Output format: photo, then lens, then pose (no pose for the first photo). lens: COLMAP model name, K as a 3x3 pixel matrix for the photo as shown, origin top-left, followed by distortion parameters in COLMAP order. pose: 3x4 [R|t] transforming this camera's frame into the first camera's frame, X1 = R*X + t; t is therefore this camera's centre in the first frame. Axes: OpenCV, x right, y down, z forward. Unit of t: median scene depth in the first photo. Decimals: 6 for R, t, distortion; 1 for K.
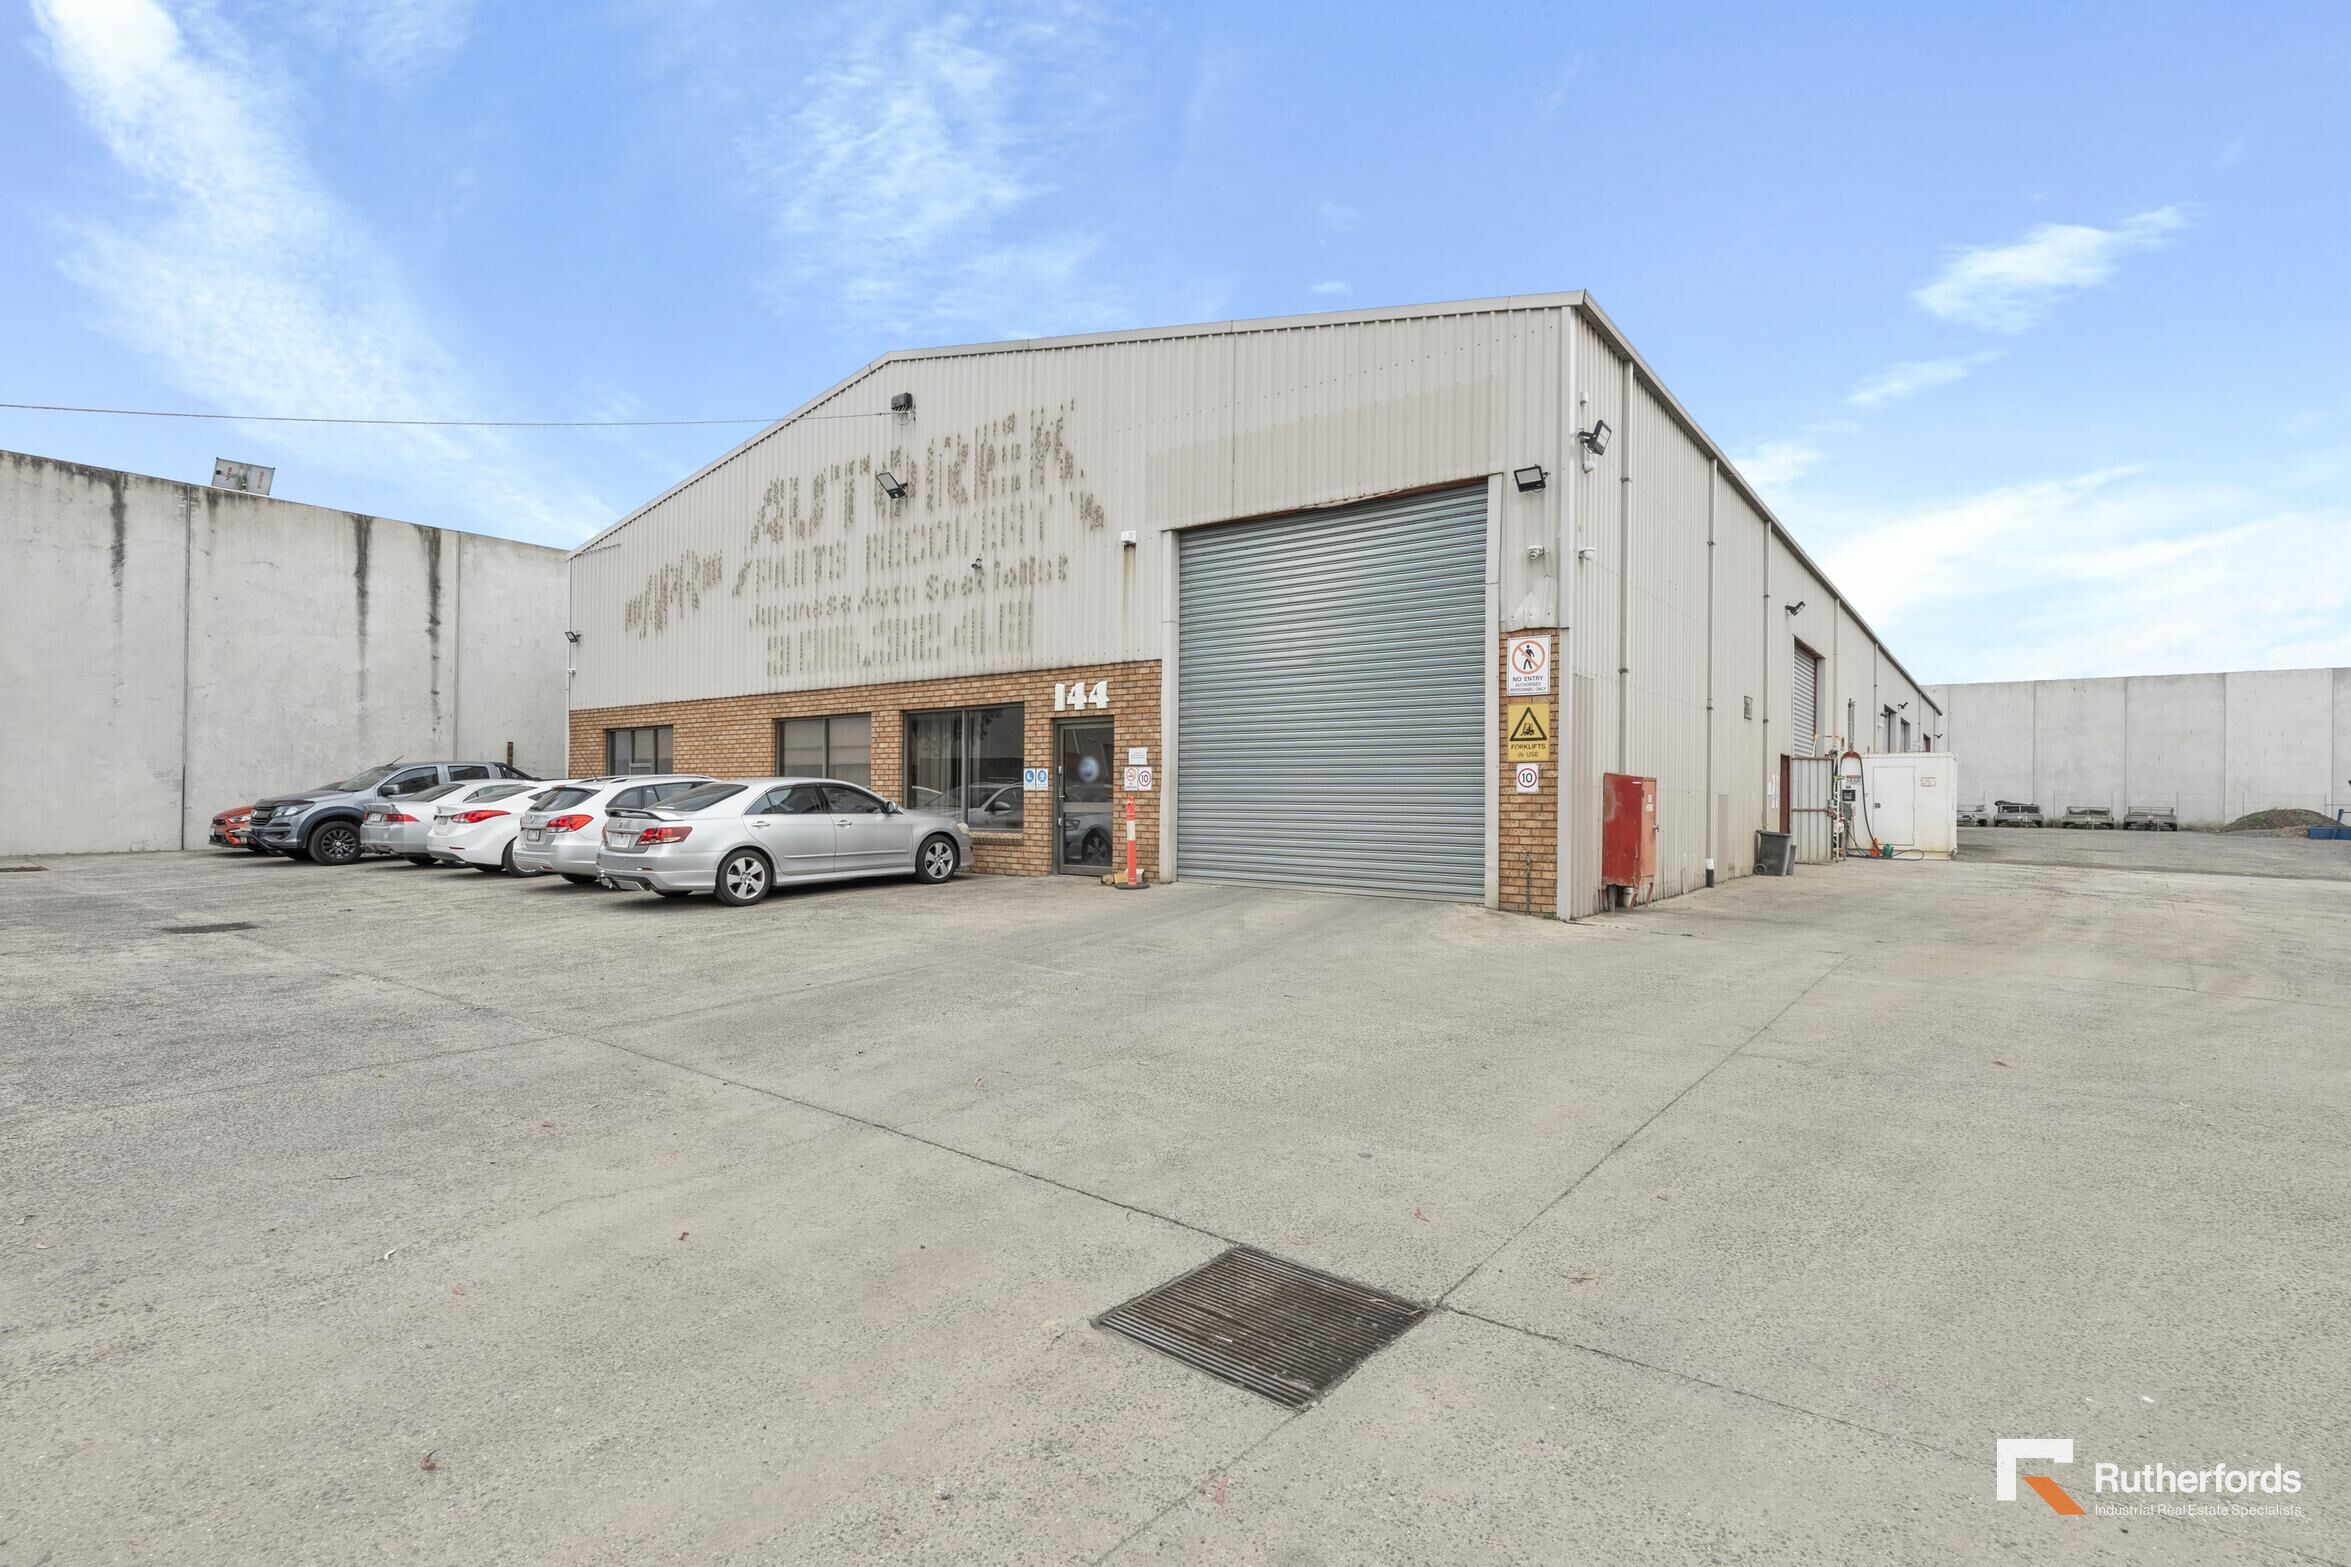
lens RADIAL K [[1117.2, 0, 1187.7], [0, 1117.2, 802.4], [0, 0, 1]] dist [-0.003827, -0.000269]
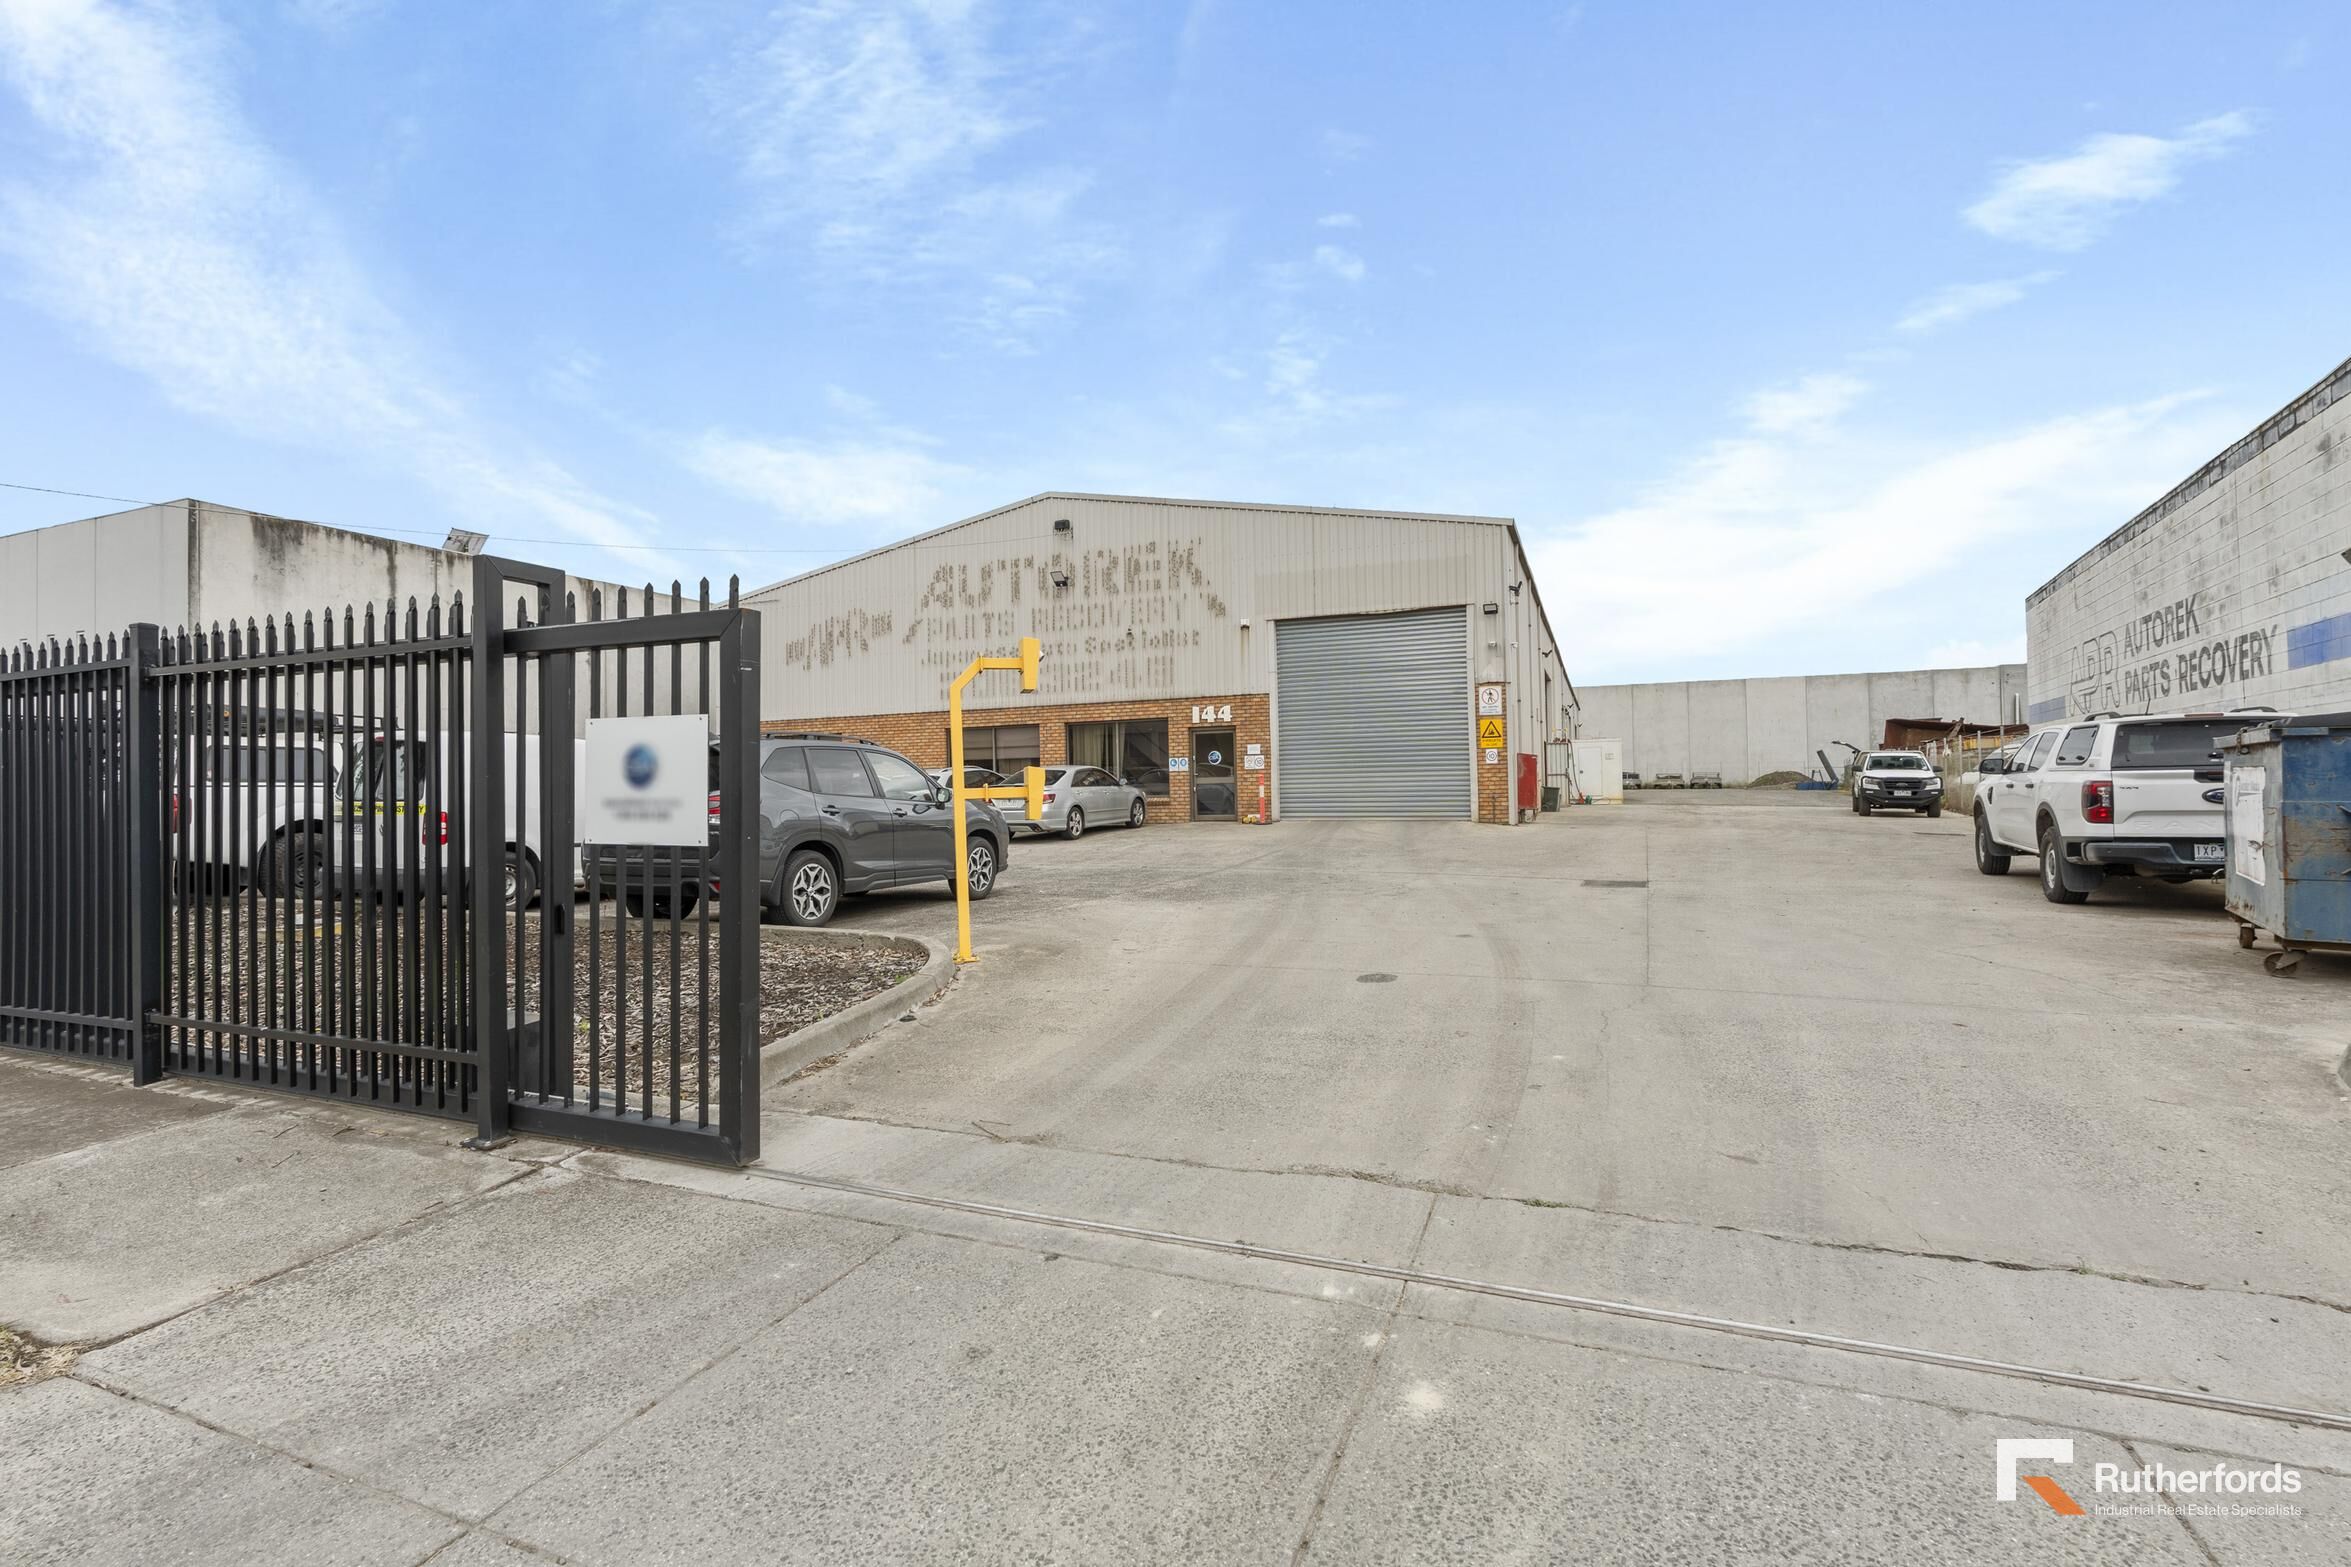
lens RADIAL K [[1041.4, 0, 1193.6], [0, 1041.4, 778.6], [0, 0, 1]] dist [-0.003825, -0.000450]
pose [[0.964100, -0.025949, 0.264270, -0.495810], [0.029047, 0.999547, -0.007822, 0.012300], [-0.263947, 0.015218, 0.964417, -0.466606]]
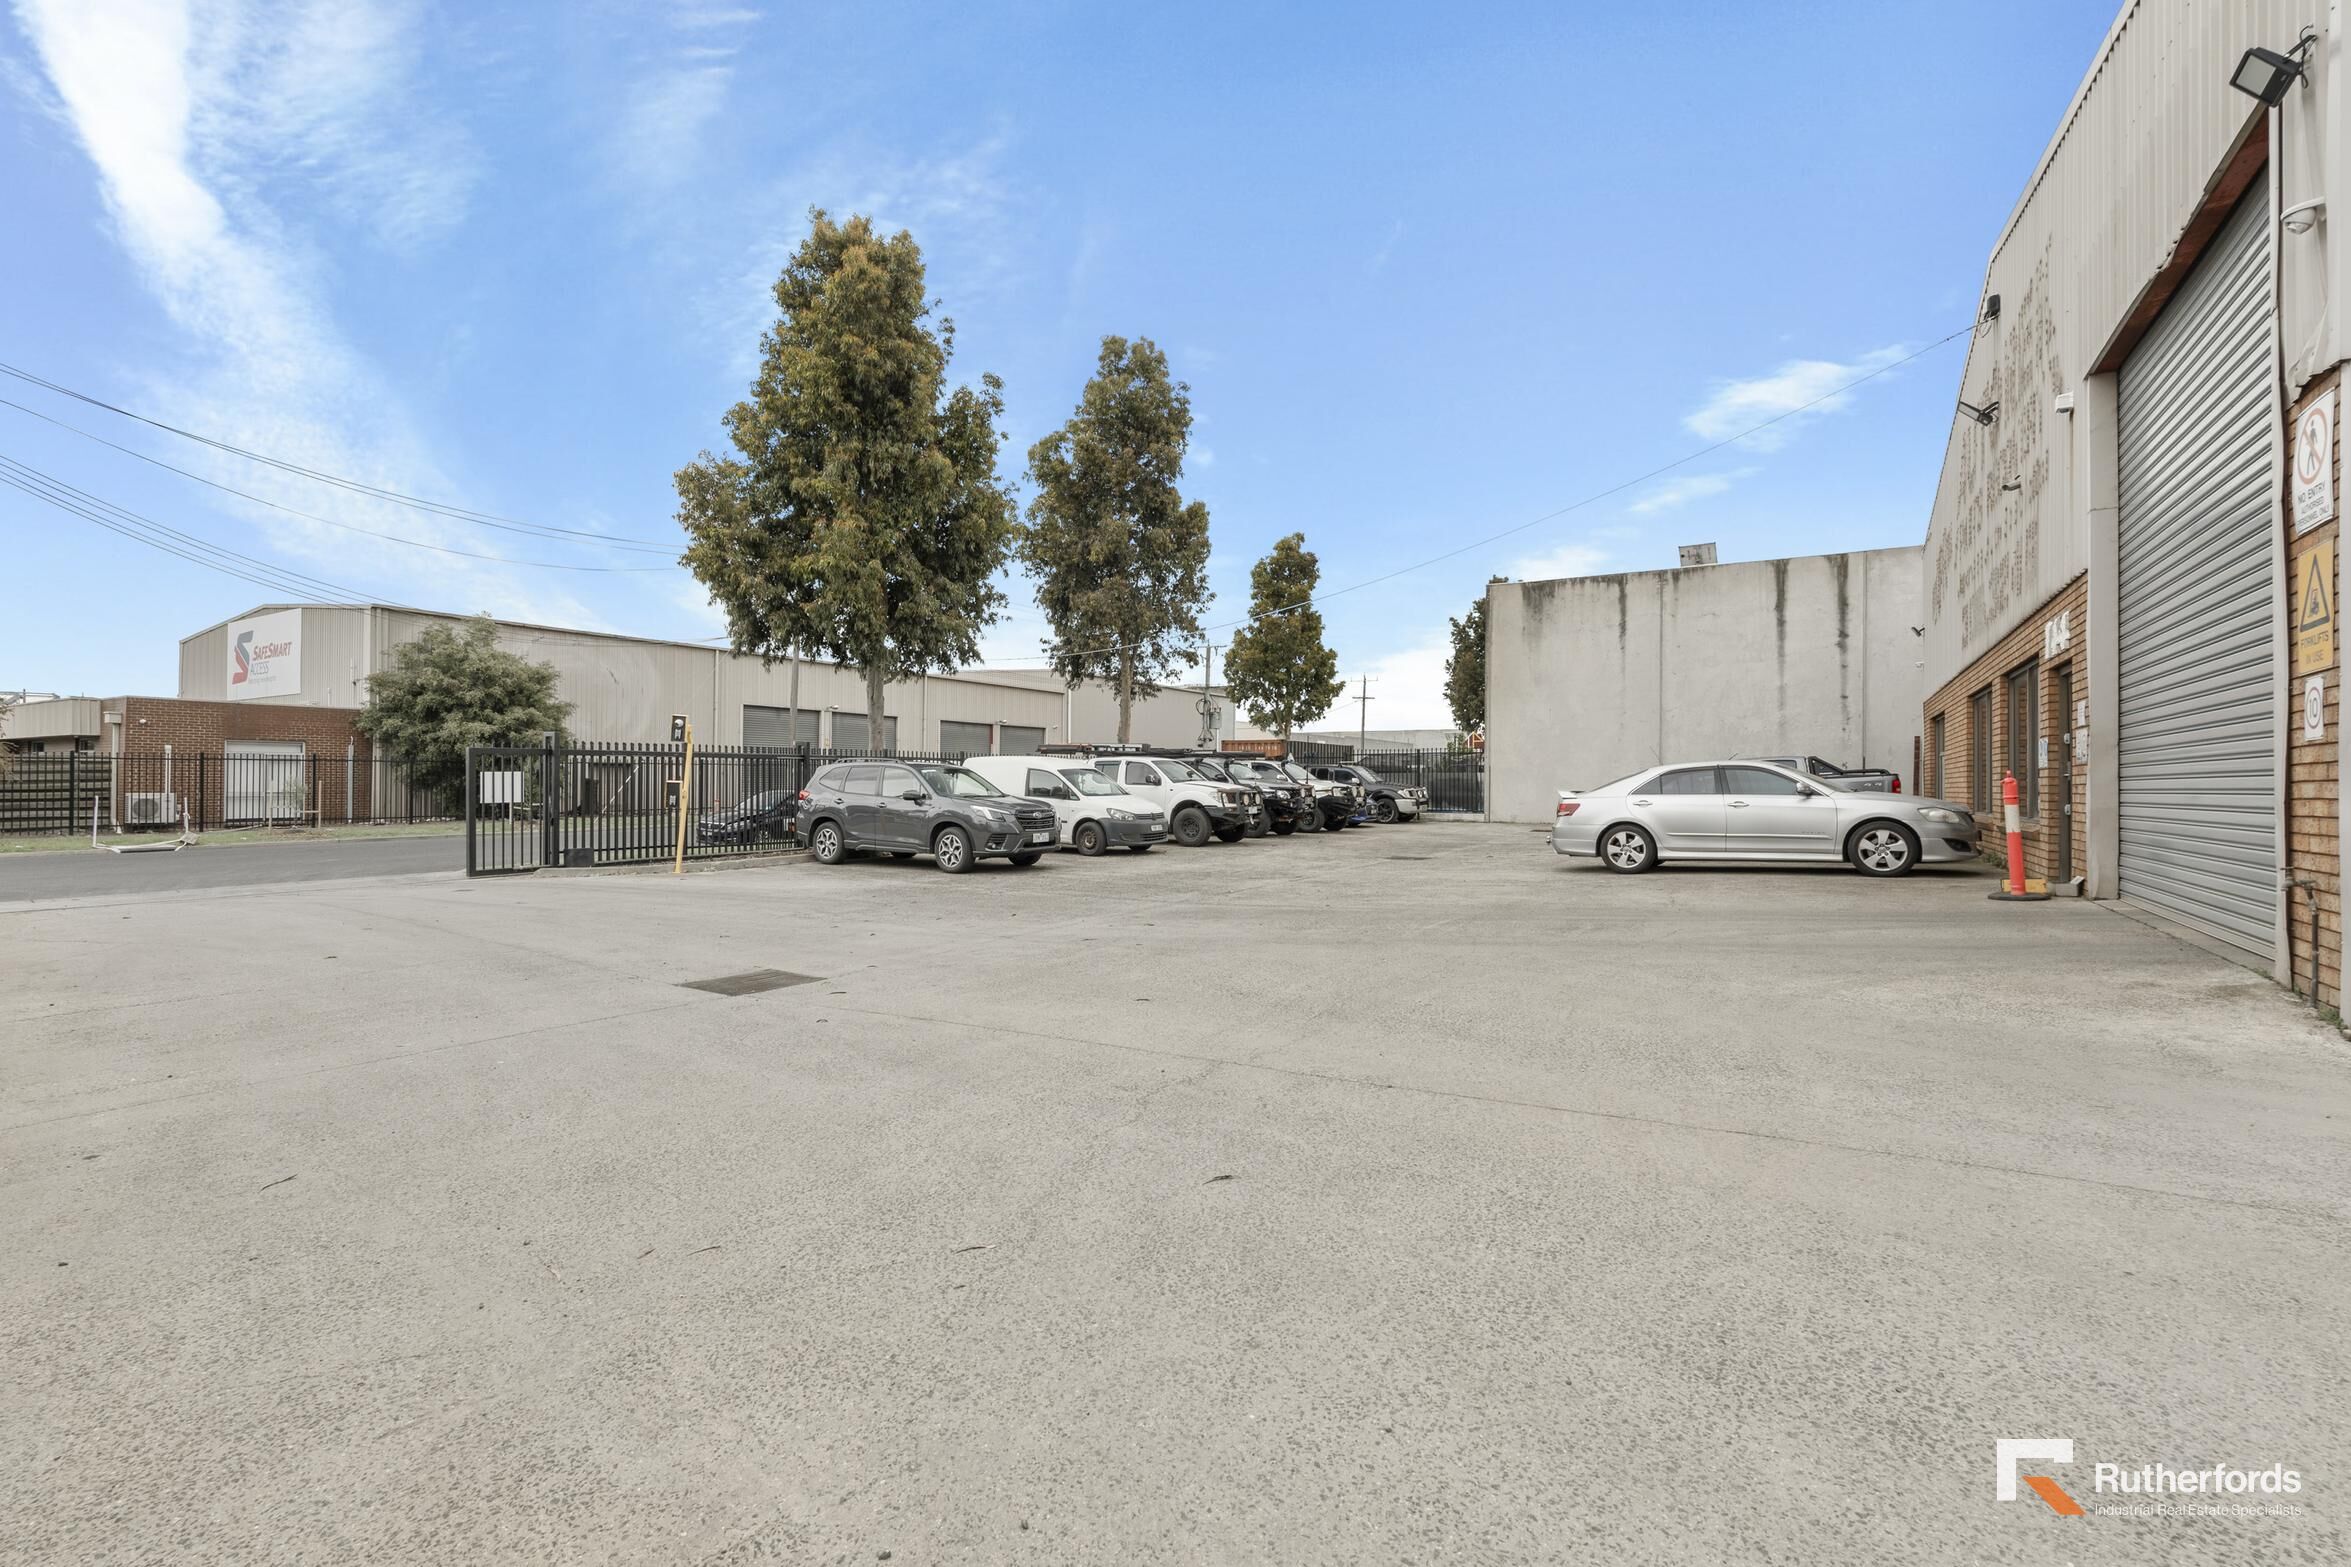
lens RADIAL K [[1041.4, 0, 1191.9], [0, 1041.4, 769.3], [0, 0, 1]] dist [-0.003825, -0.000450]
pose [[0.097217, -0.024715, -0.994956, 0.478484], [-0.008274, 0.999637, -0.025640, 0.012627], [0.995229, 0.010725, 0.096978, 0.348575]]
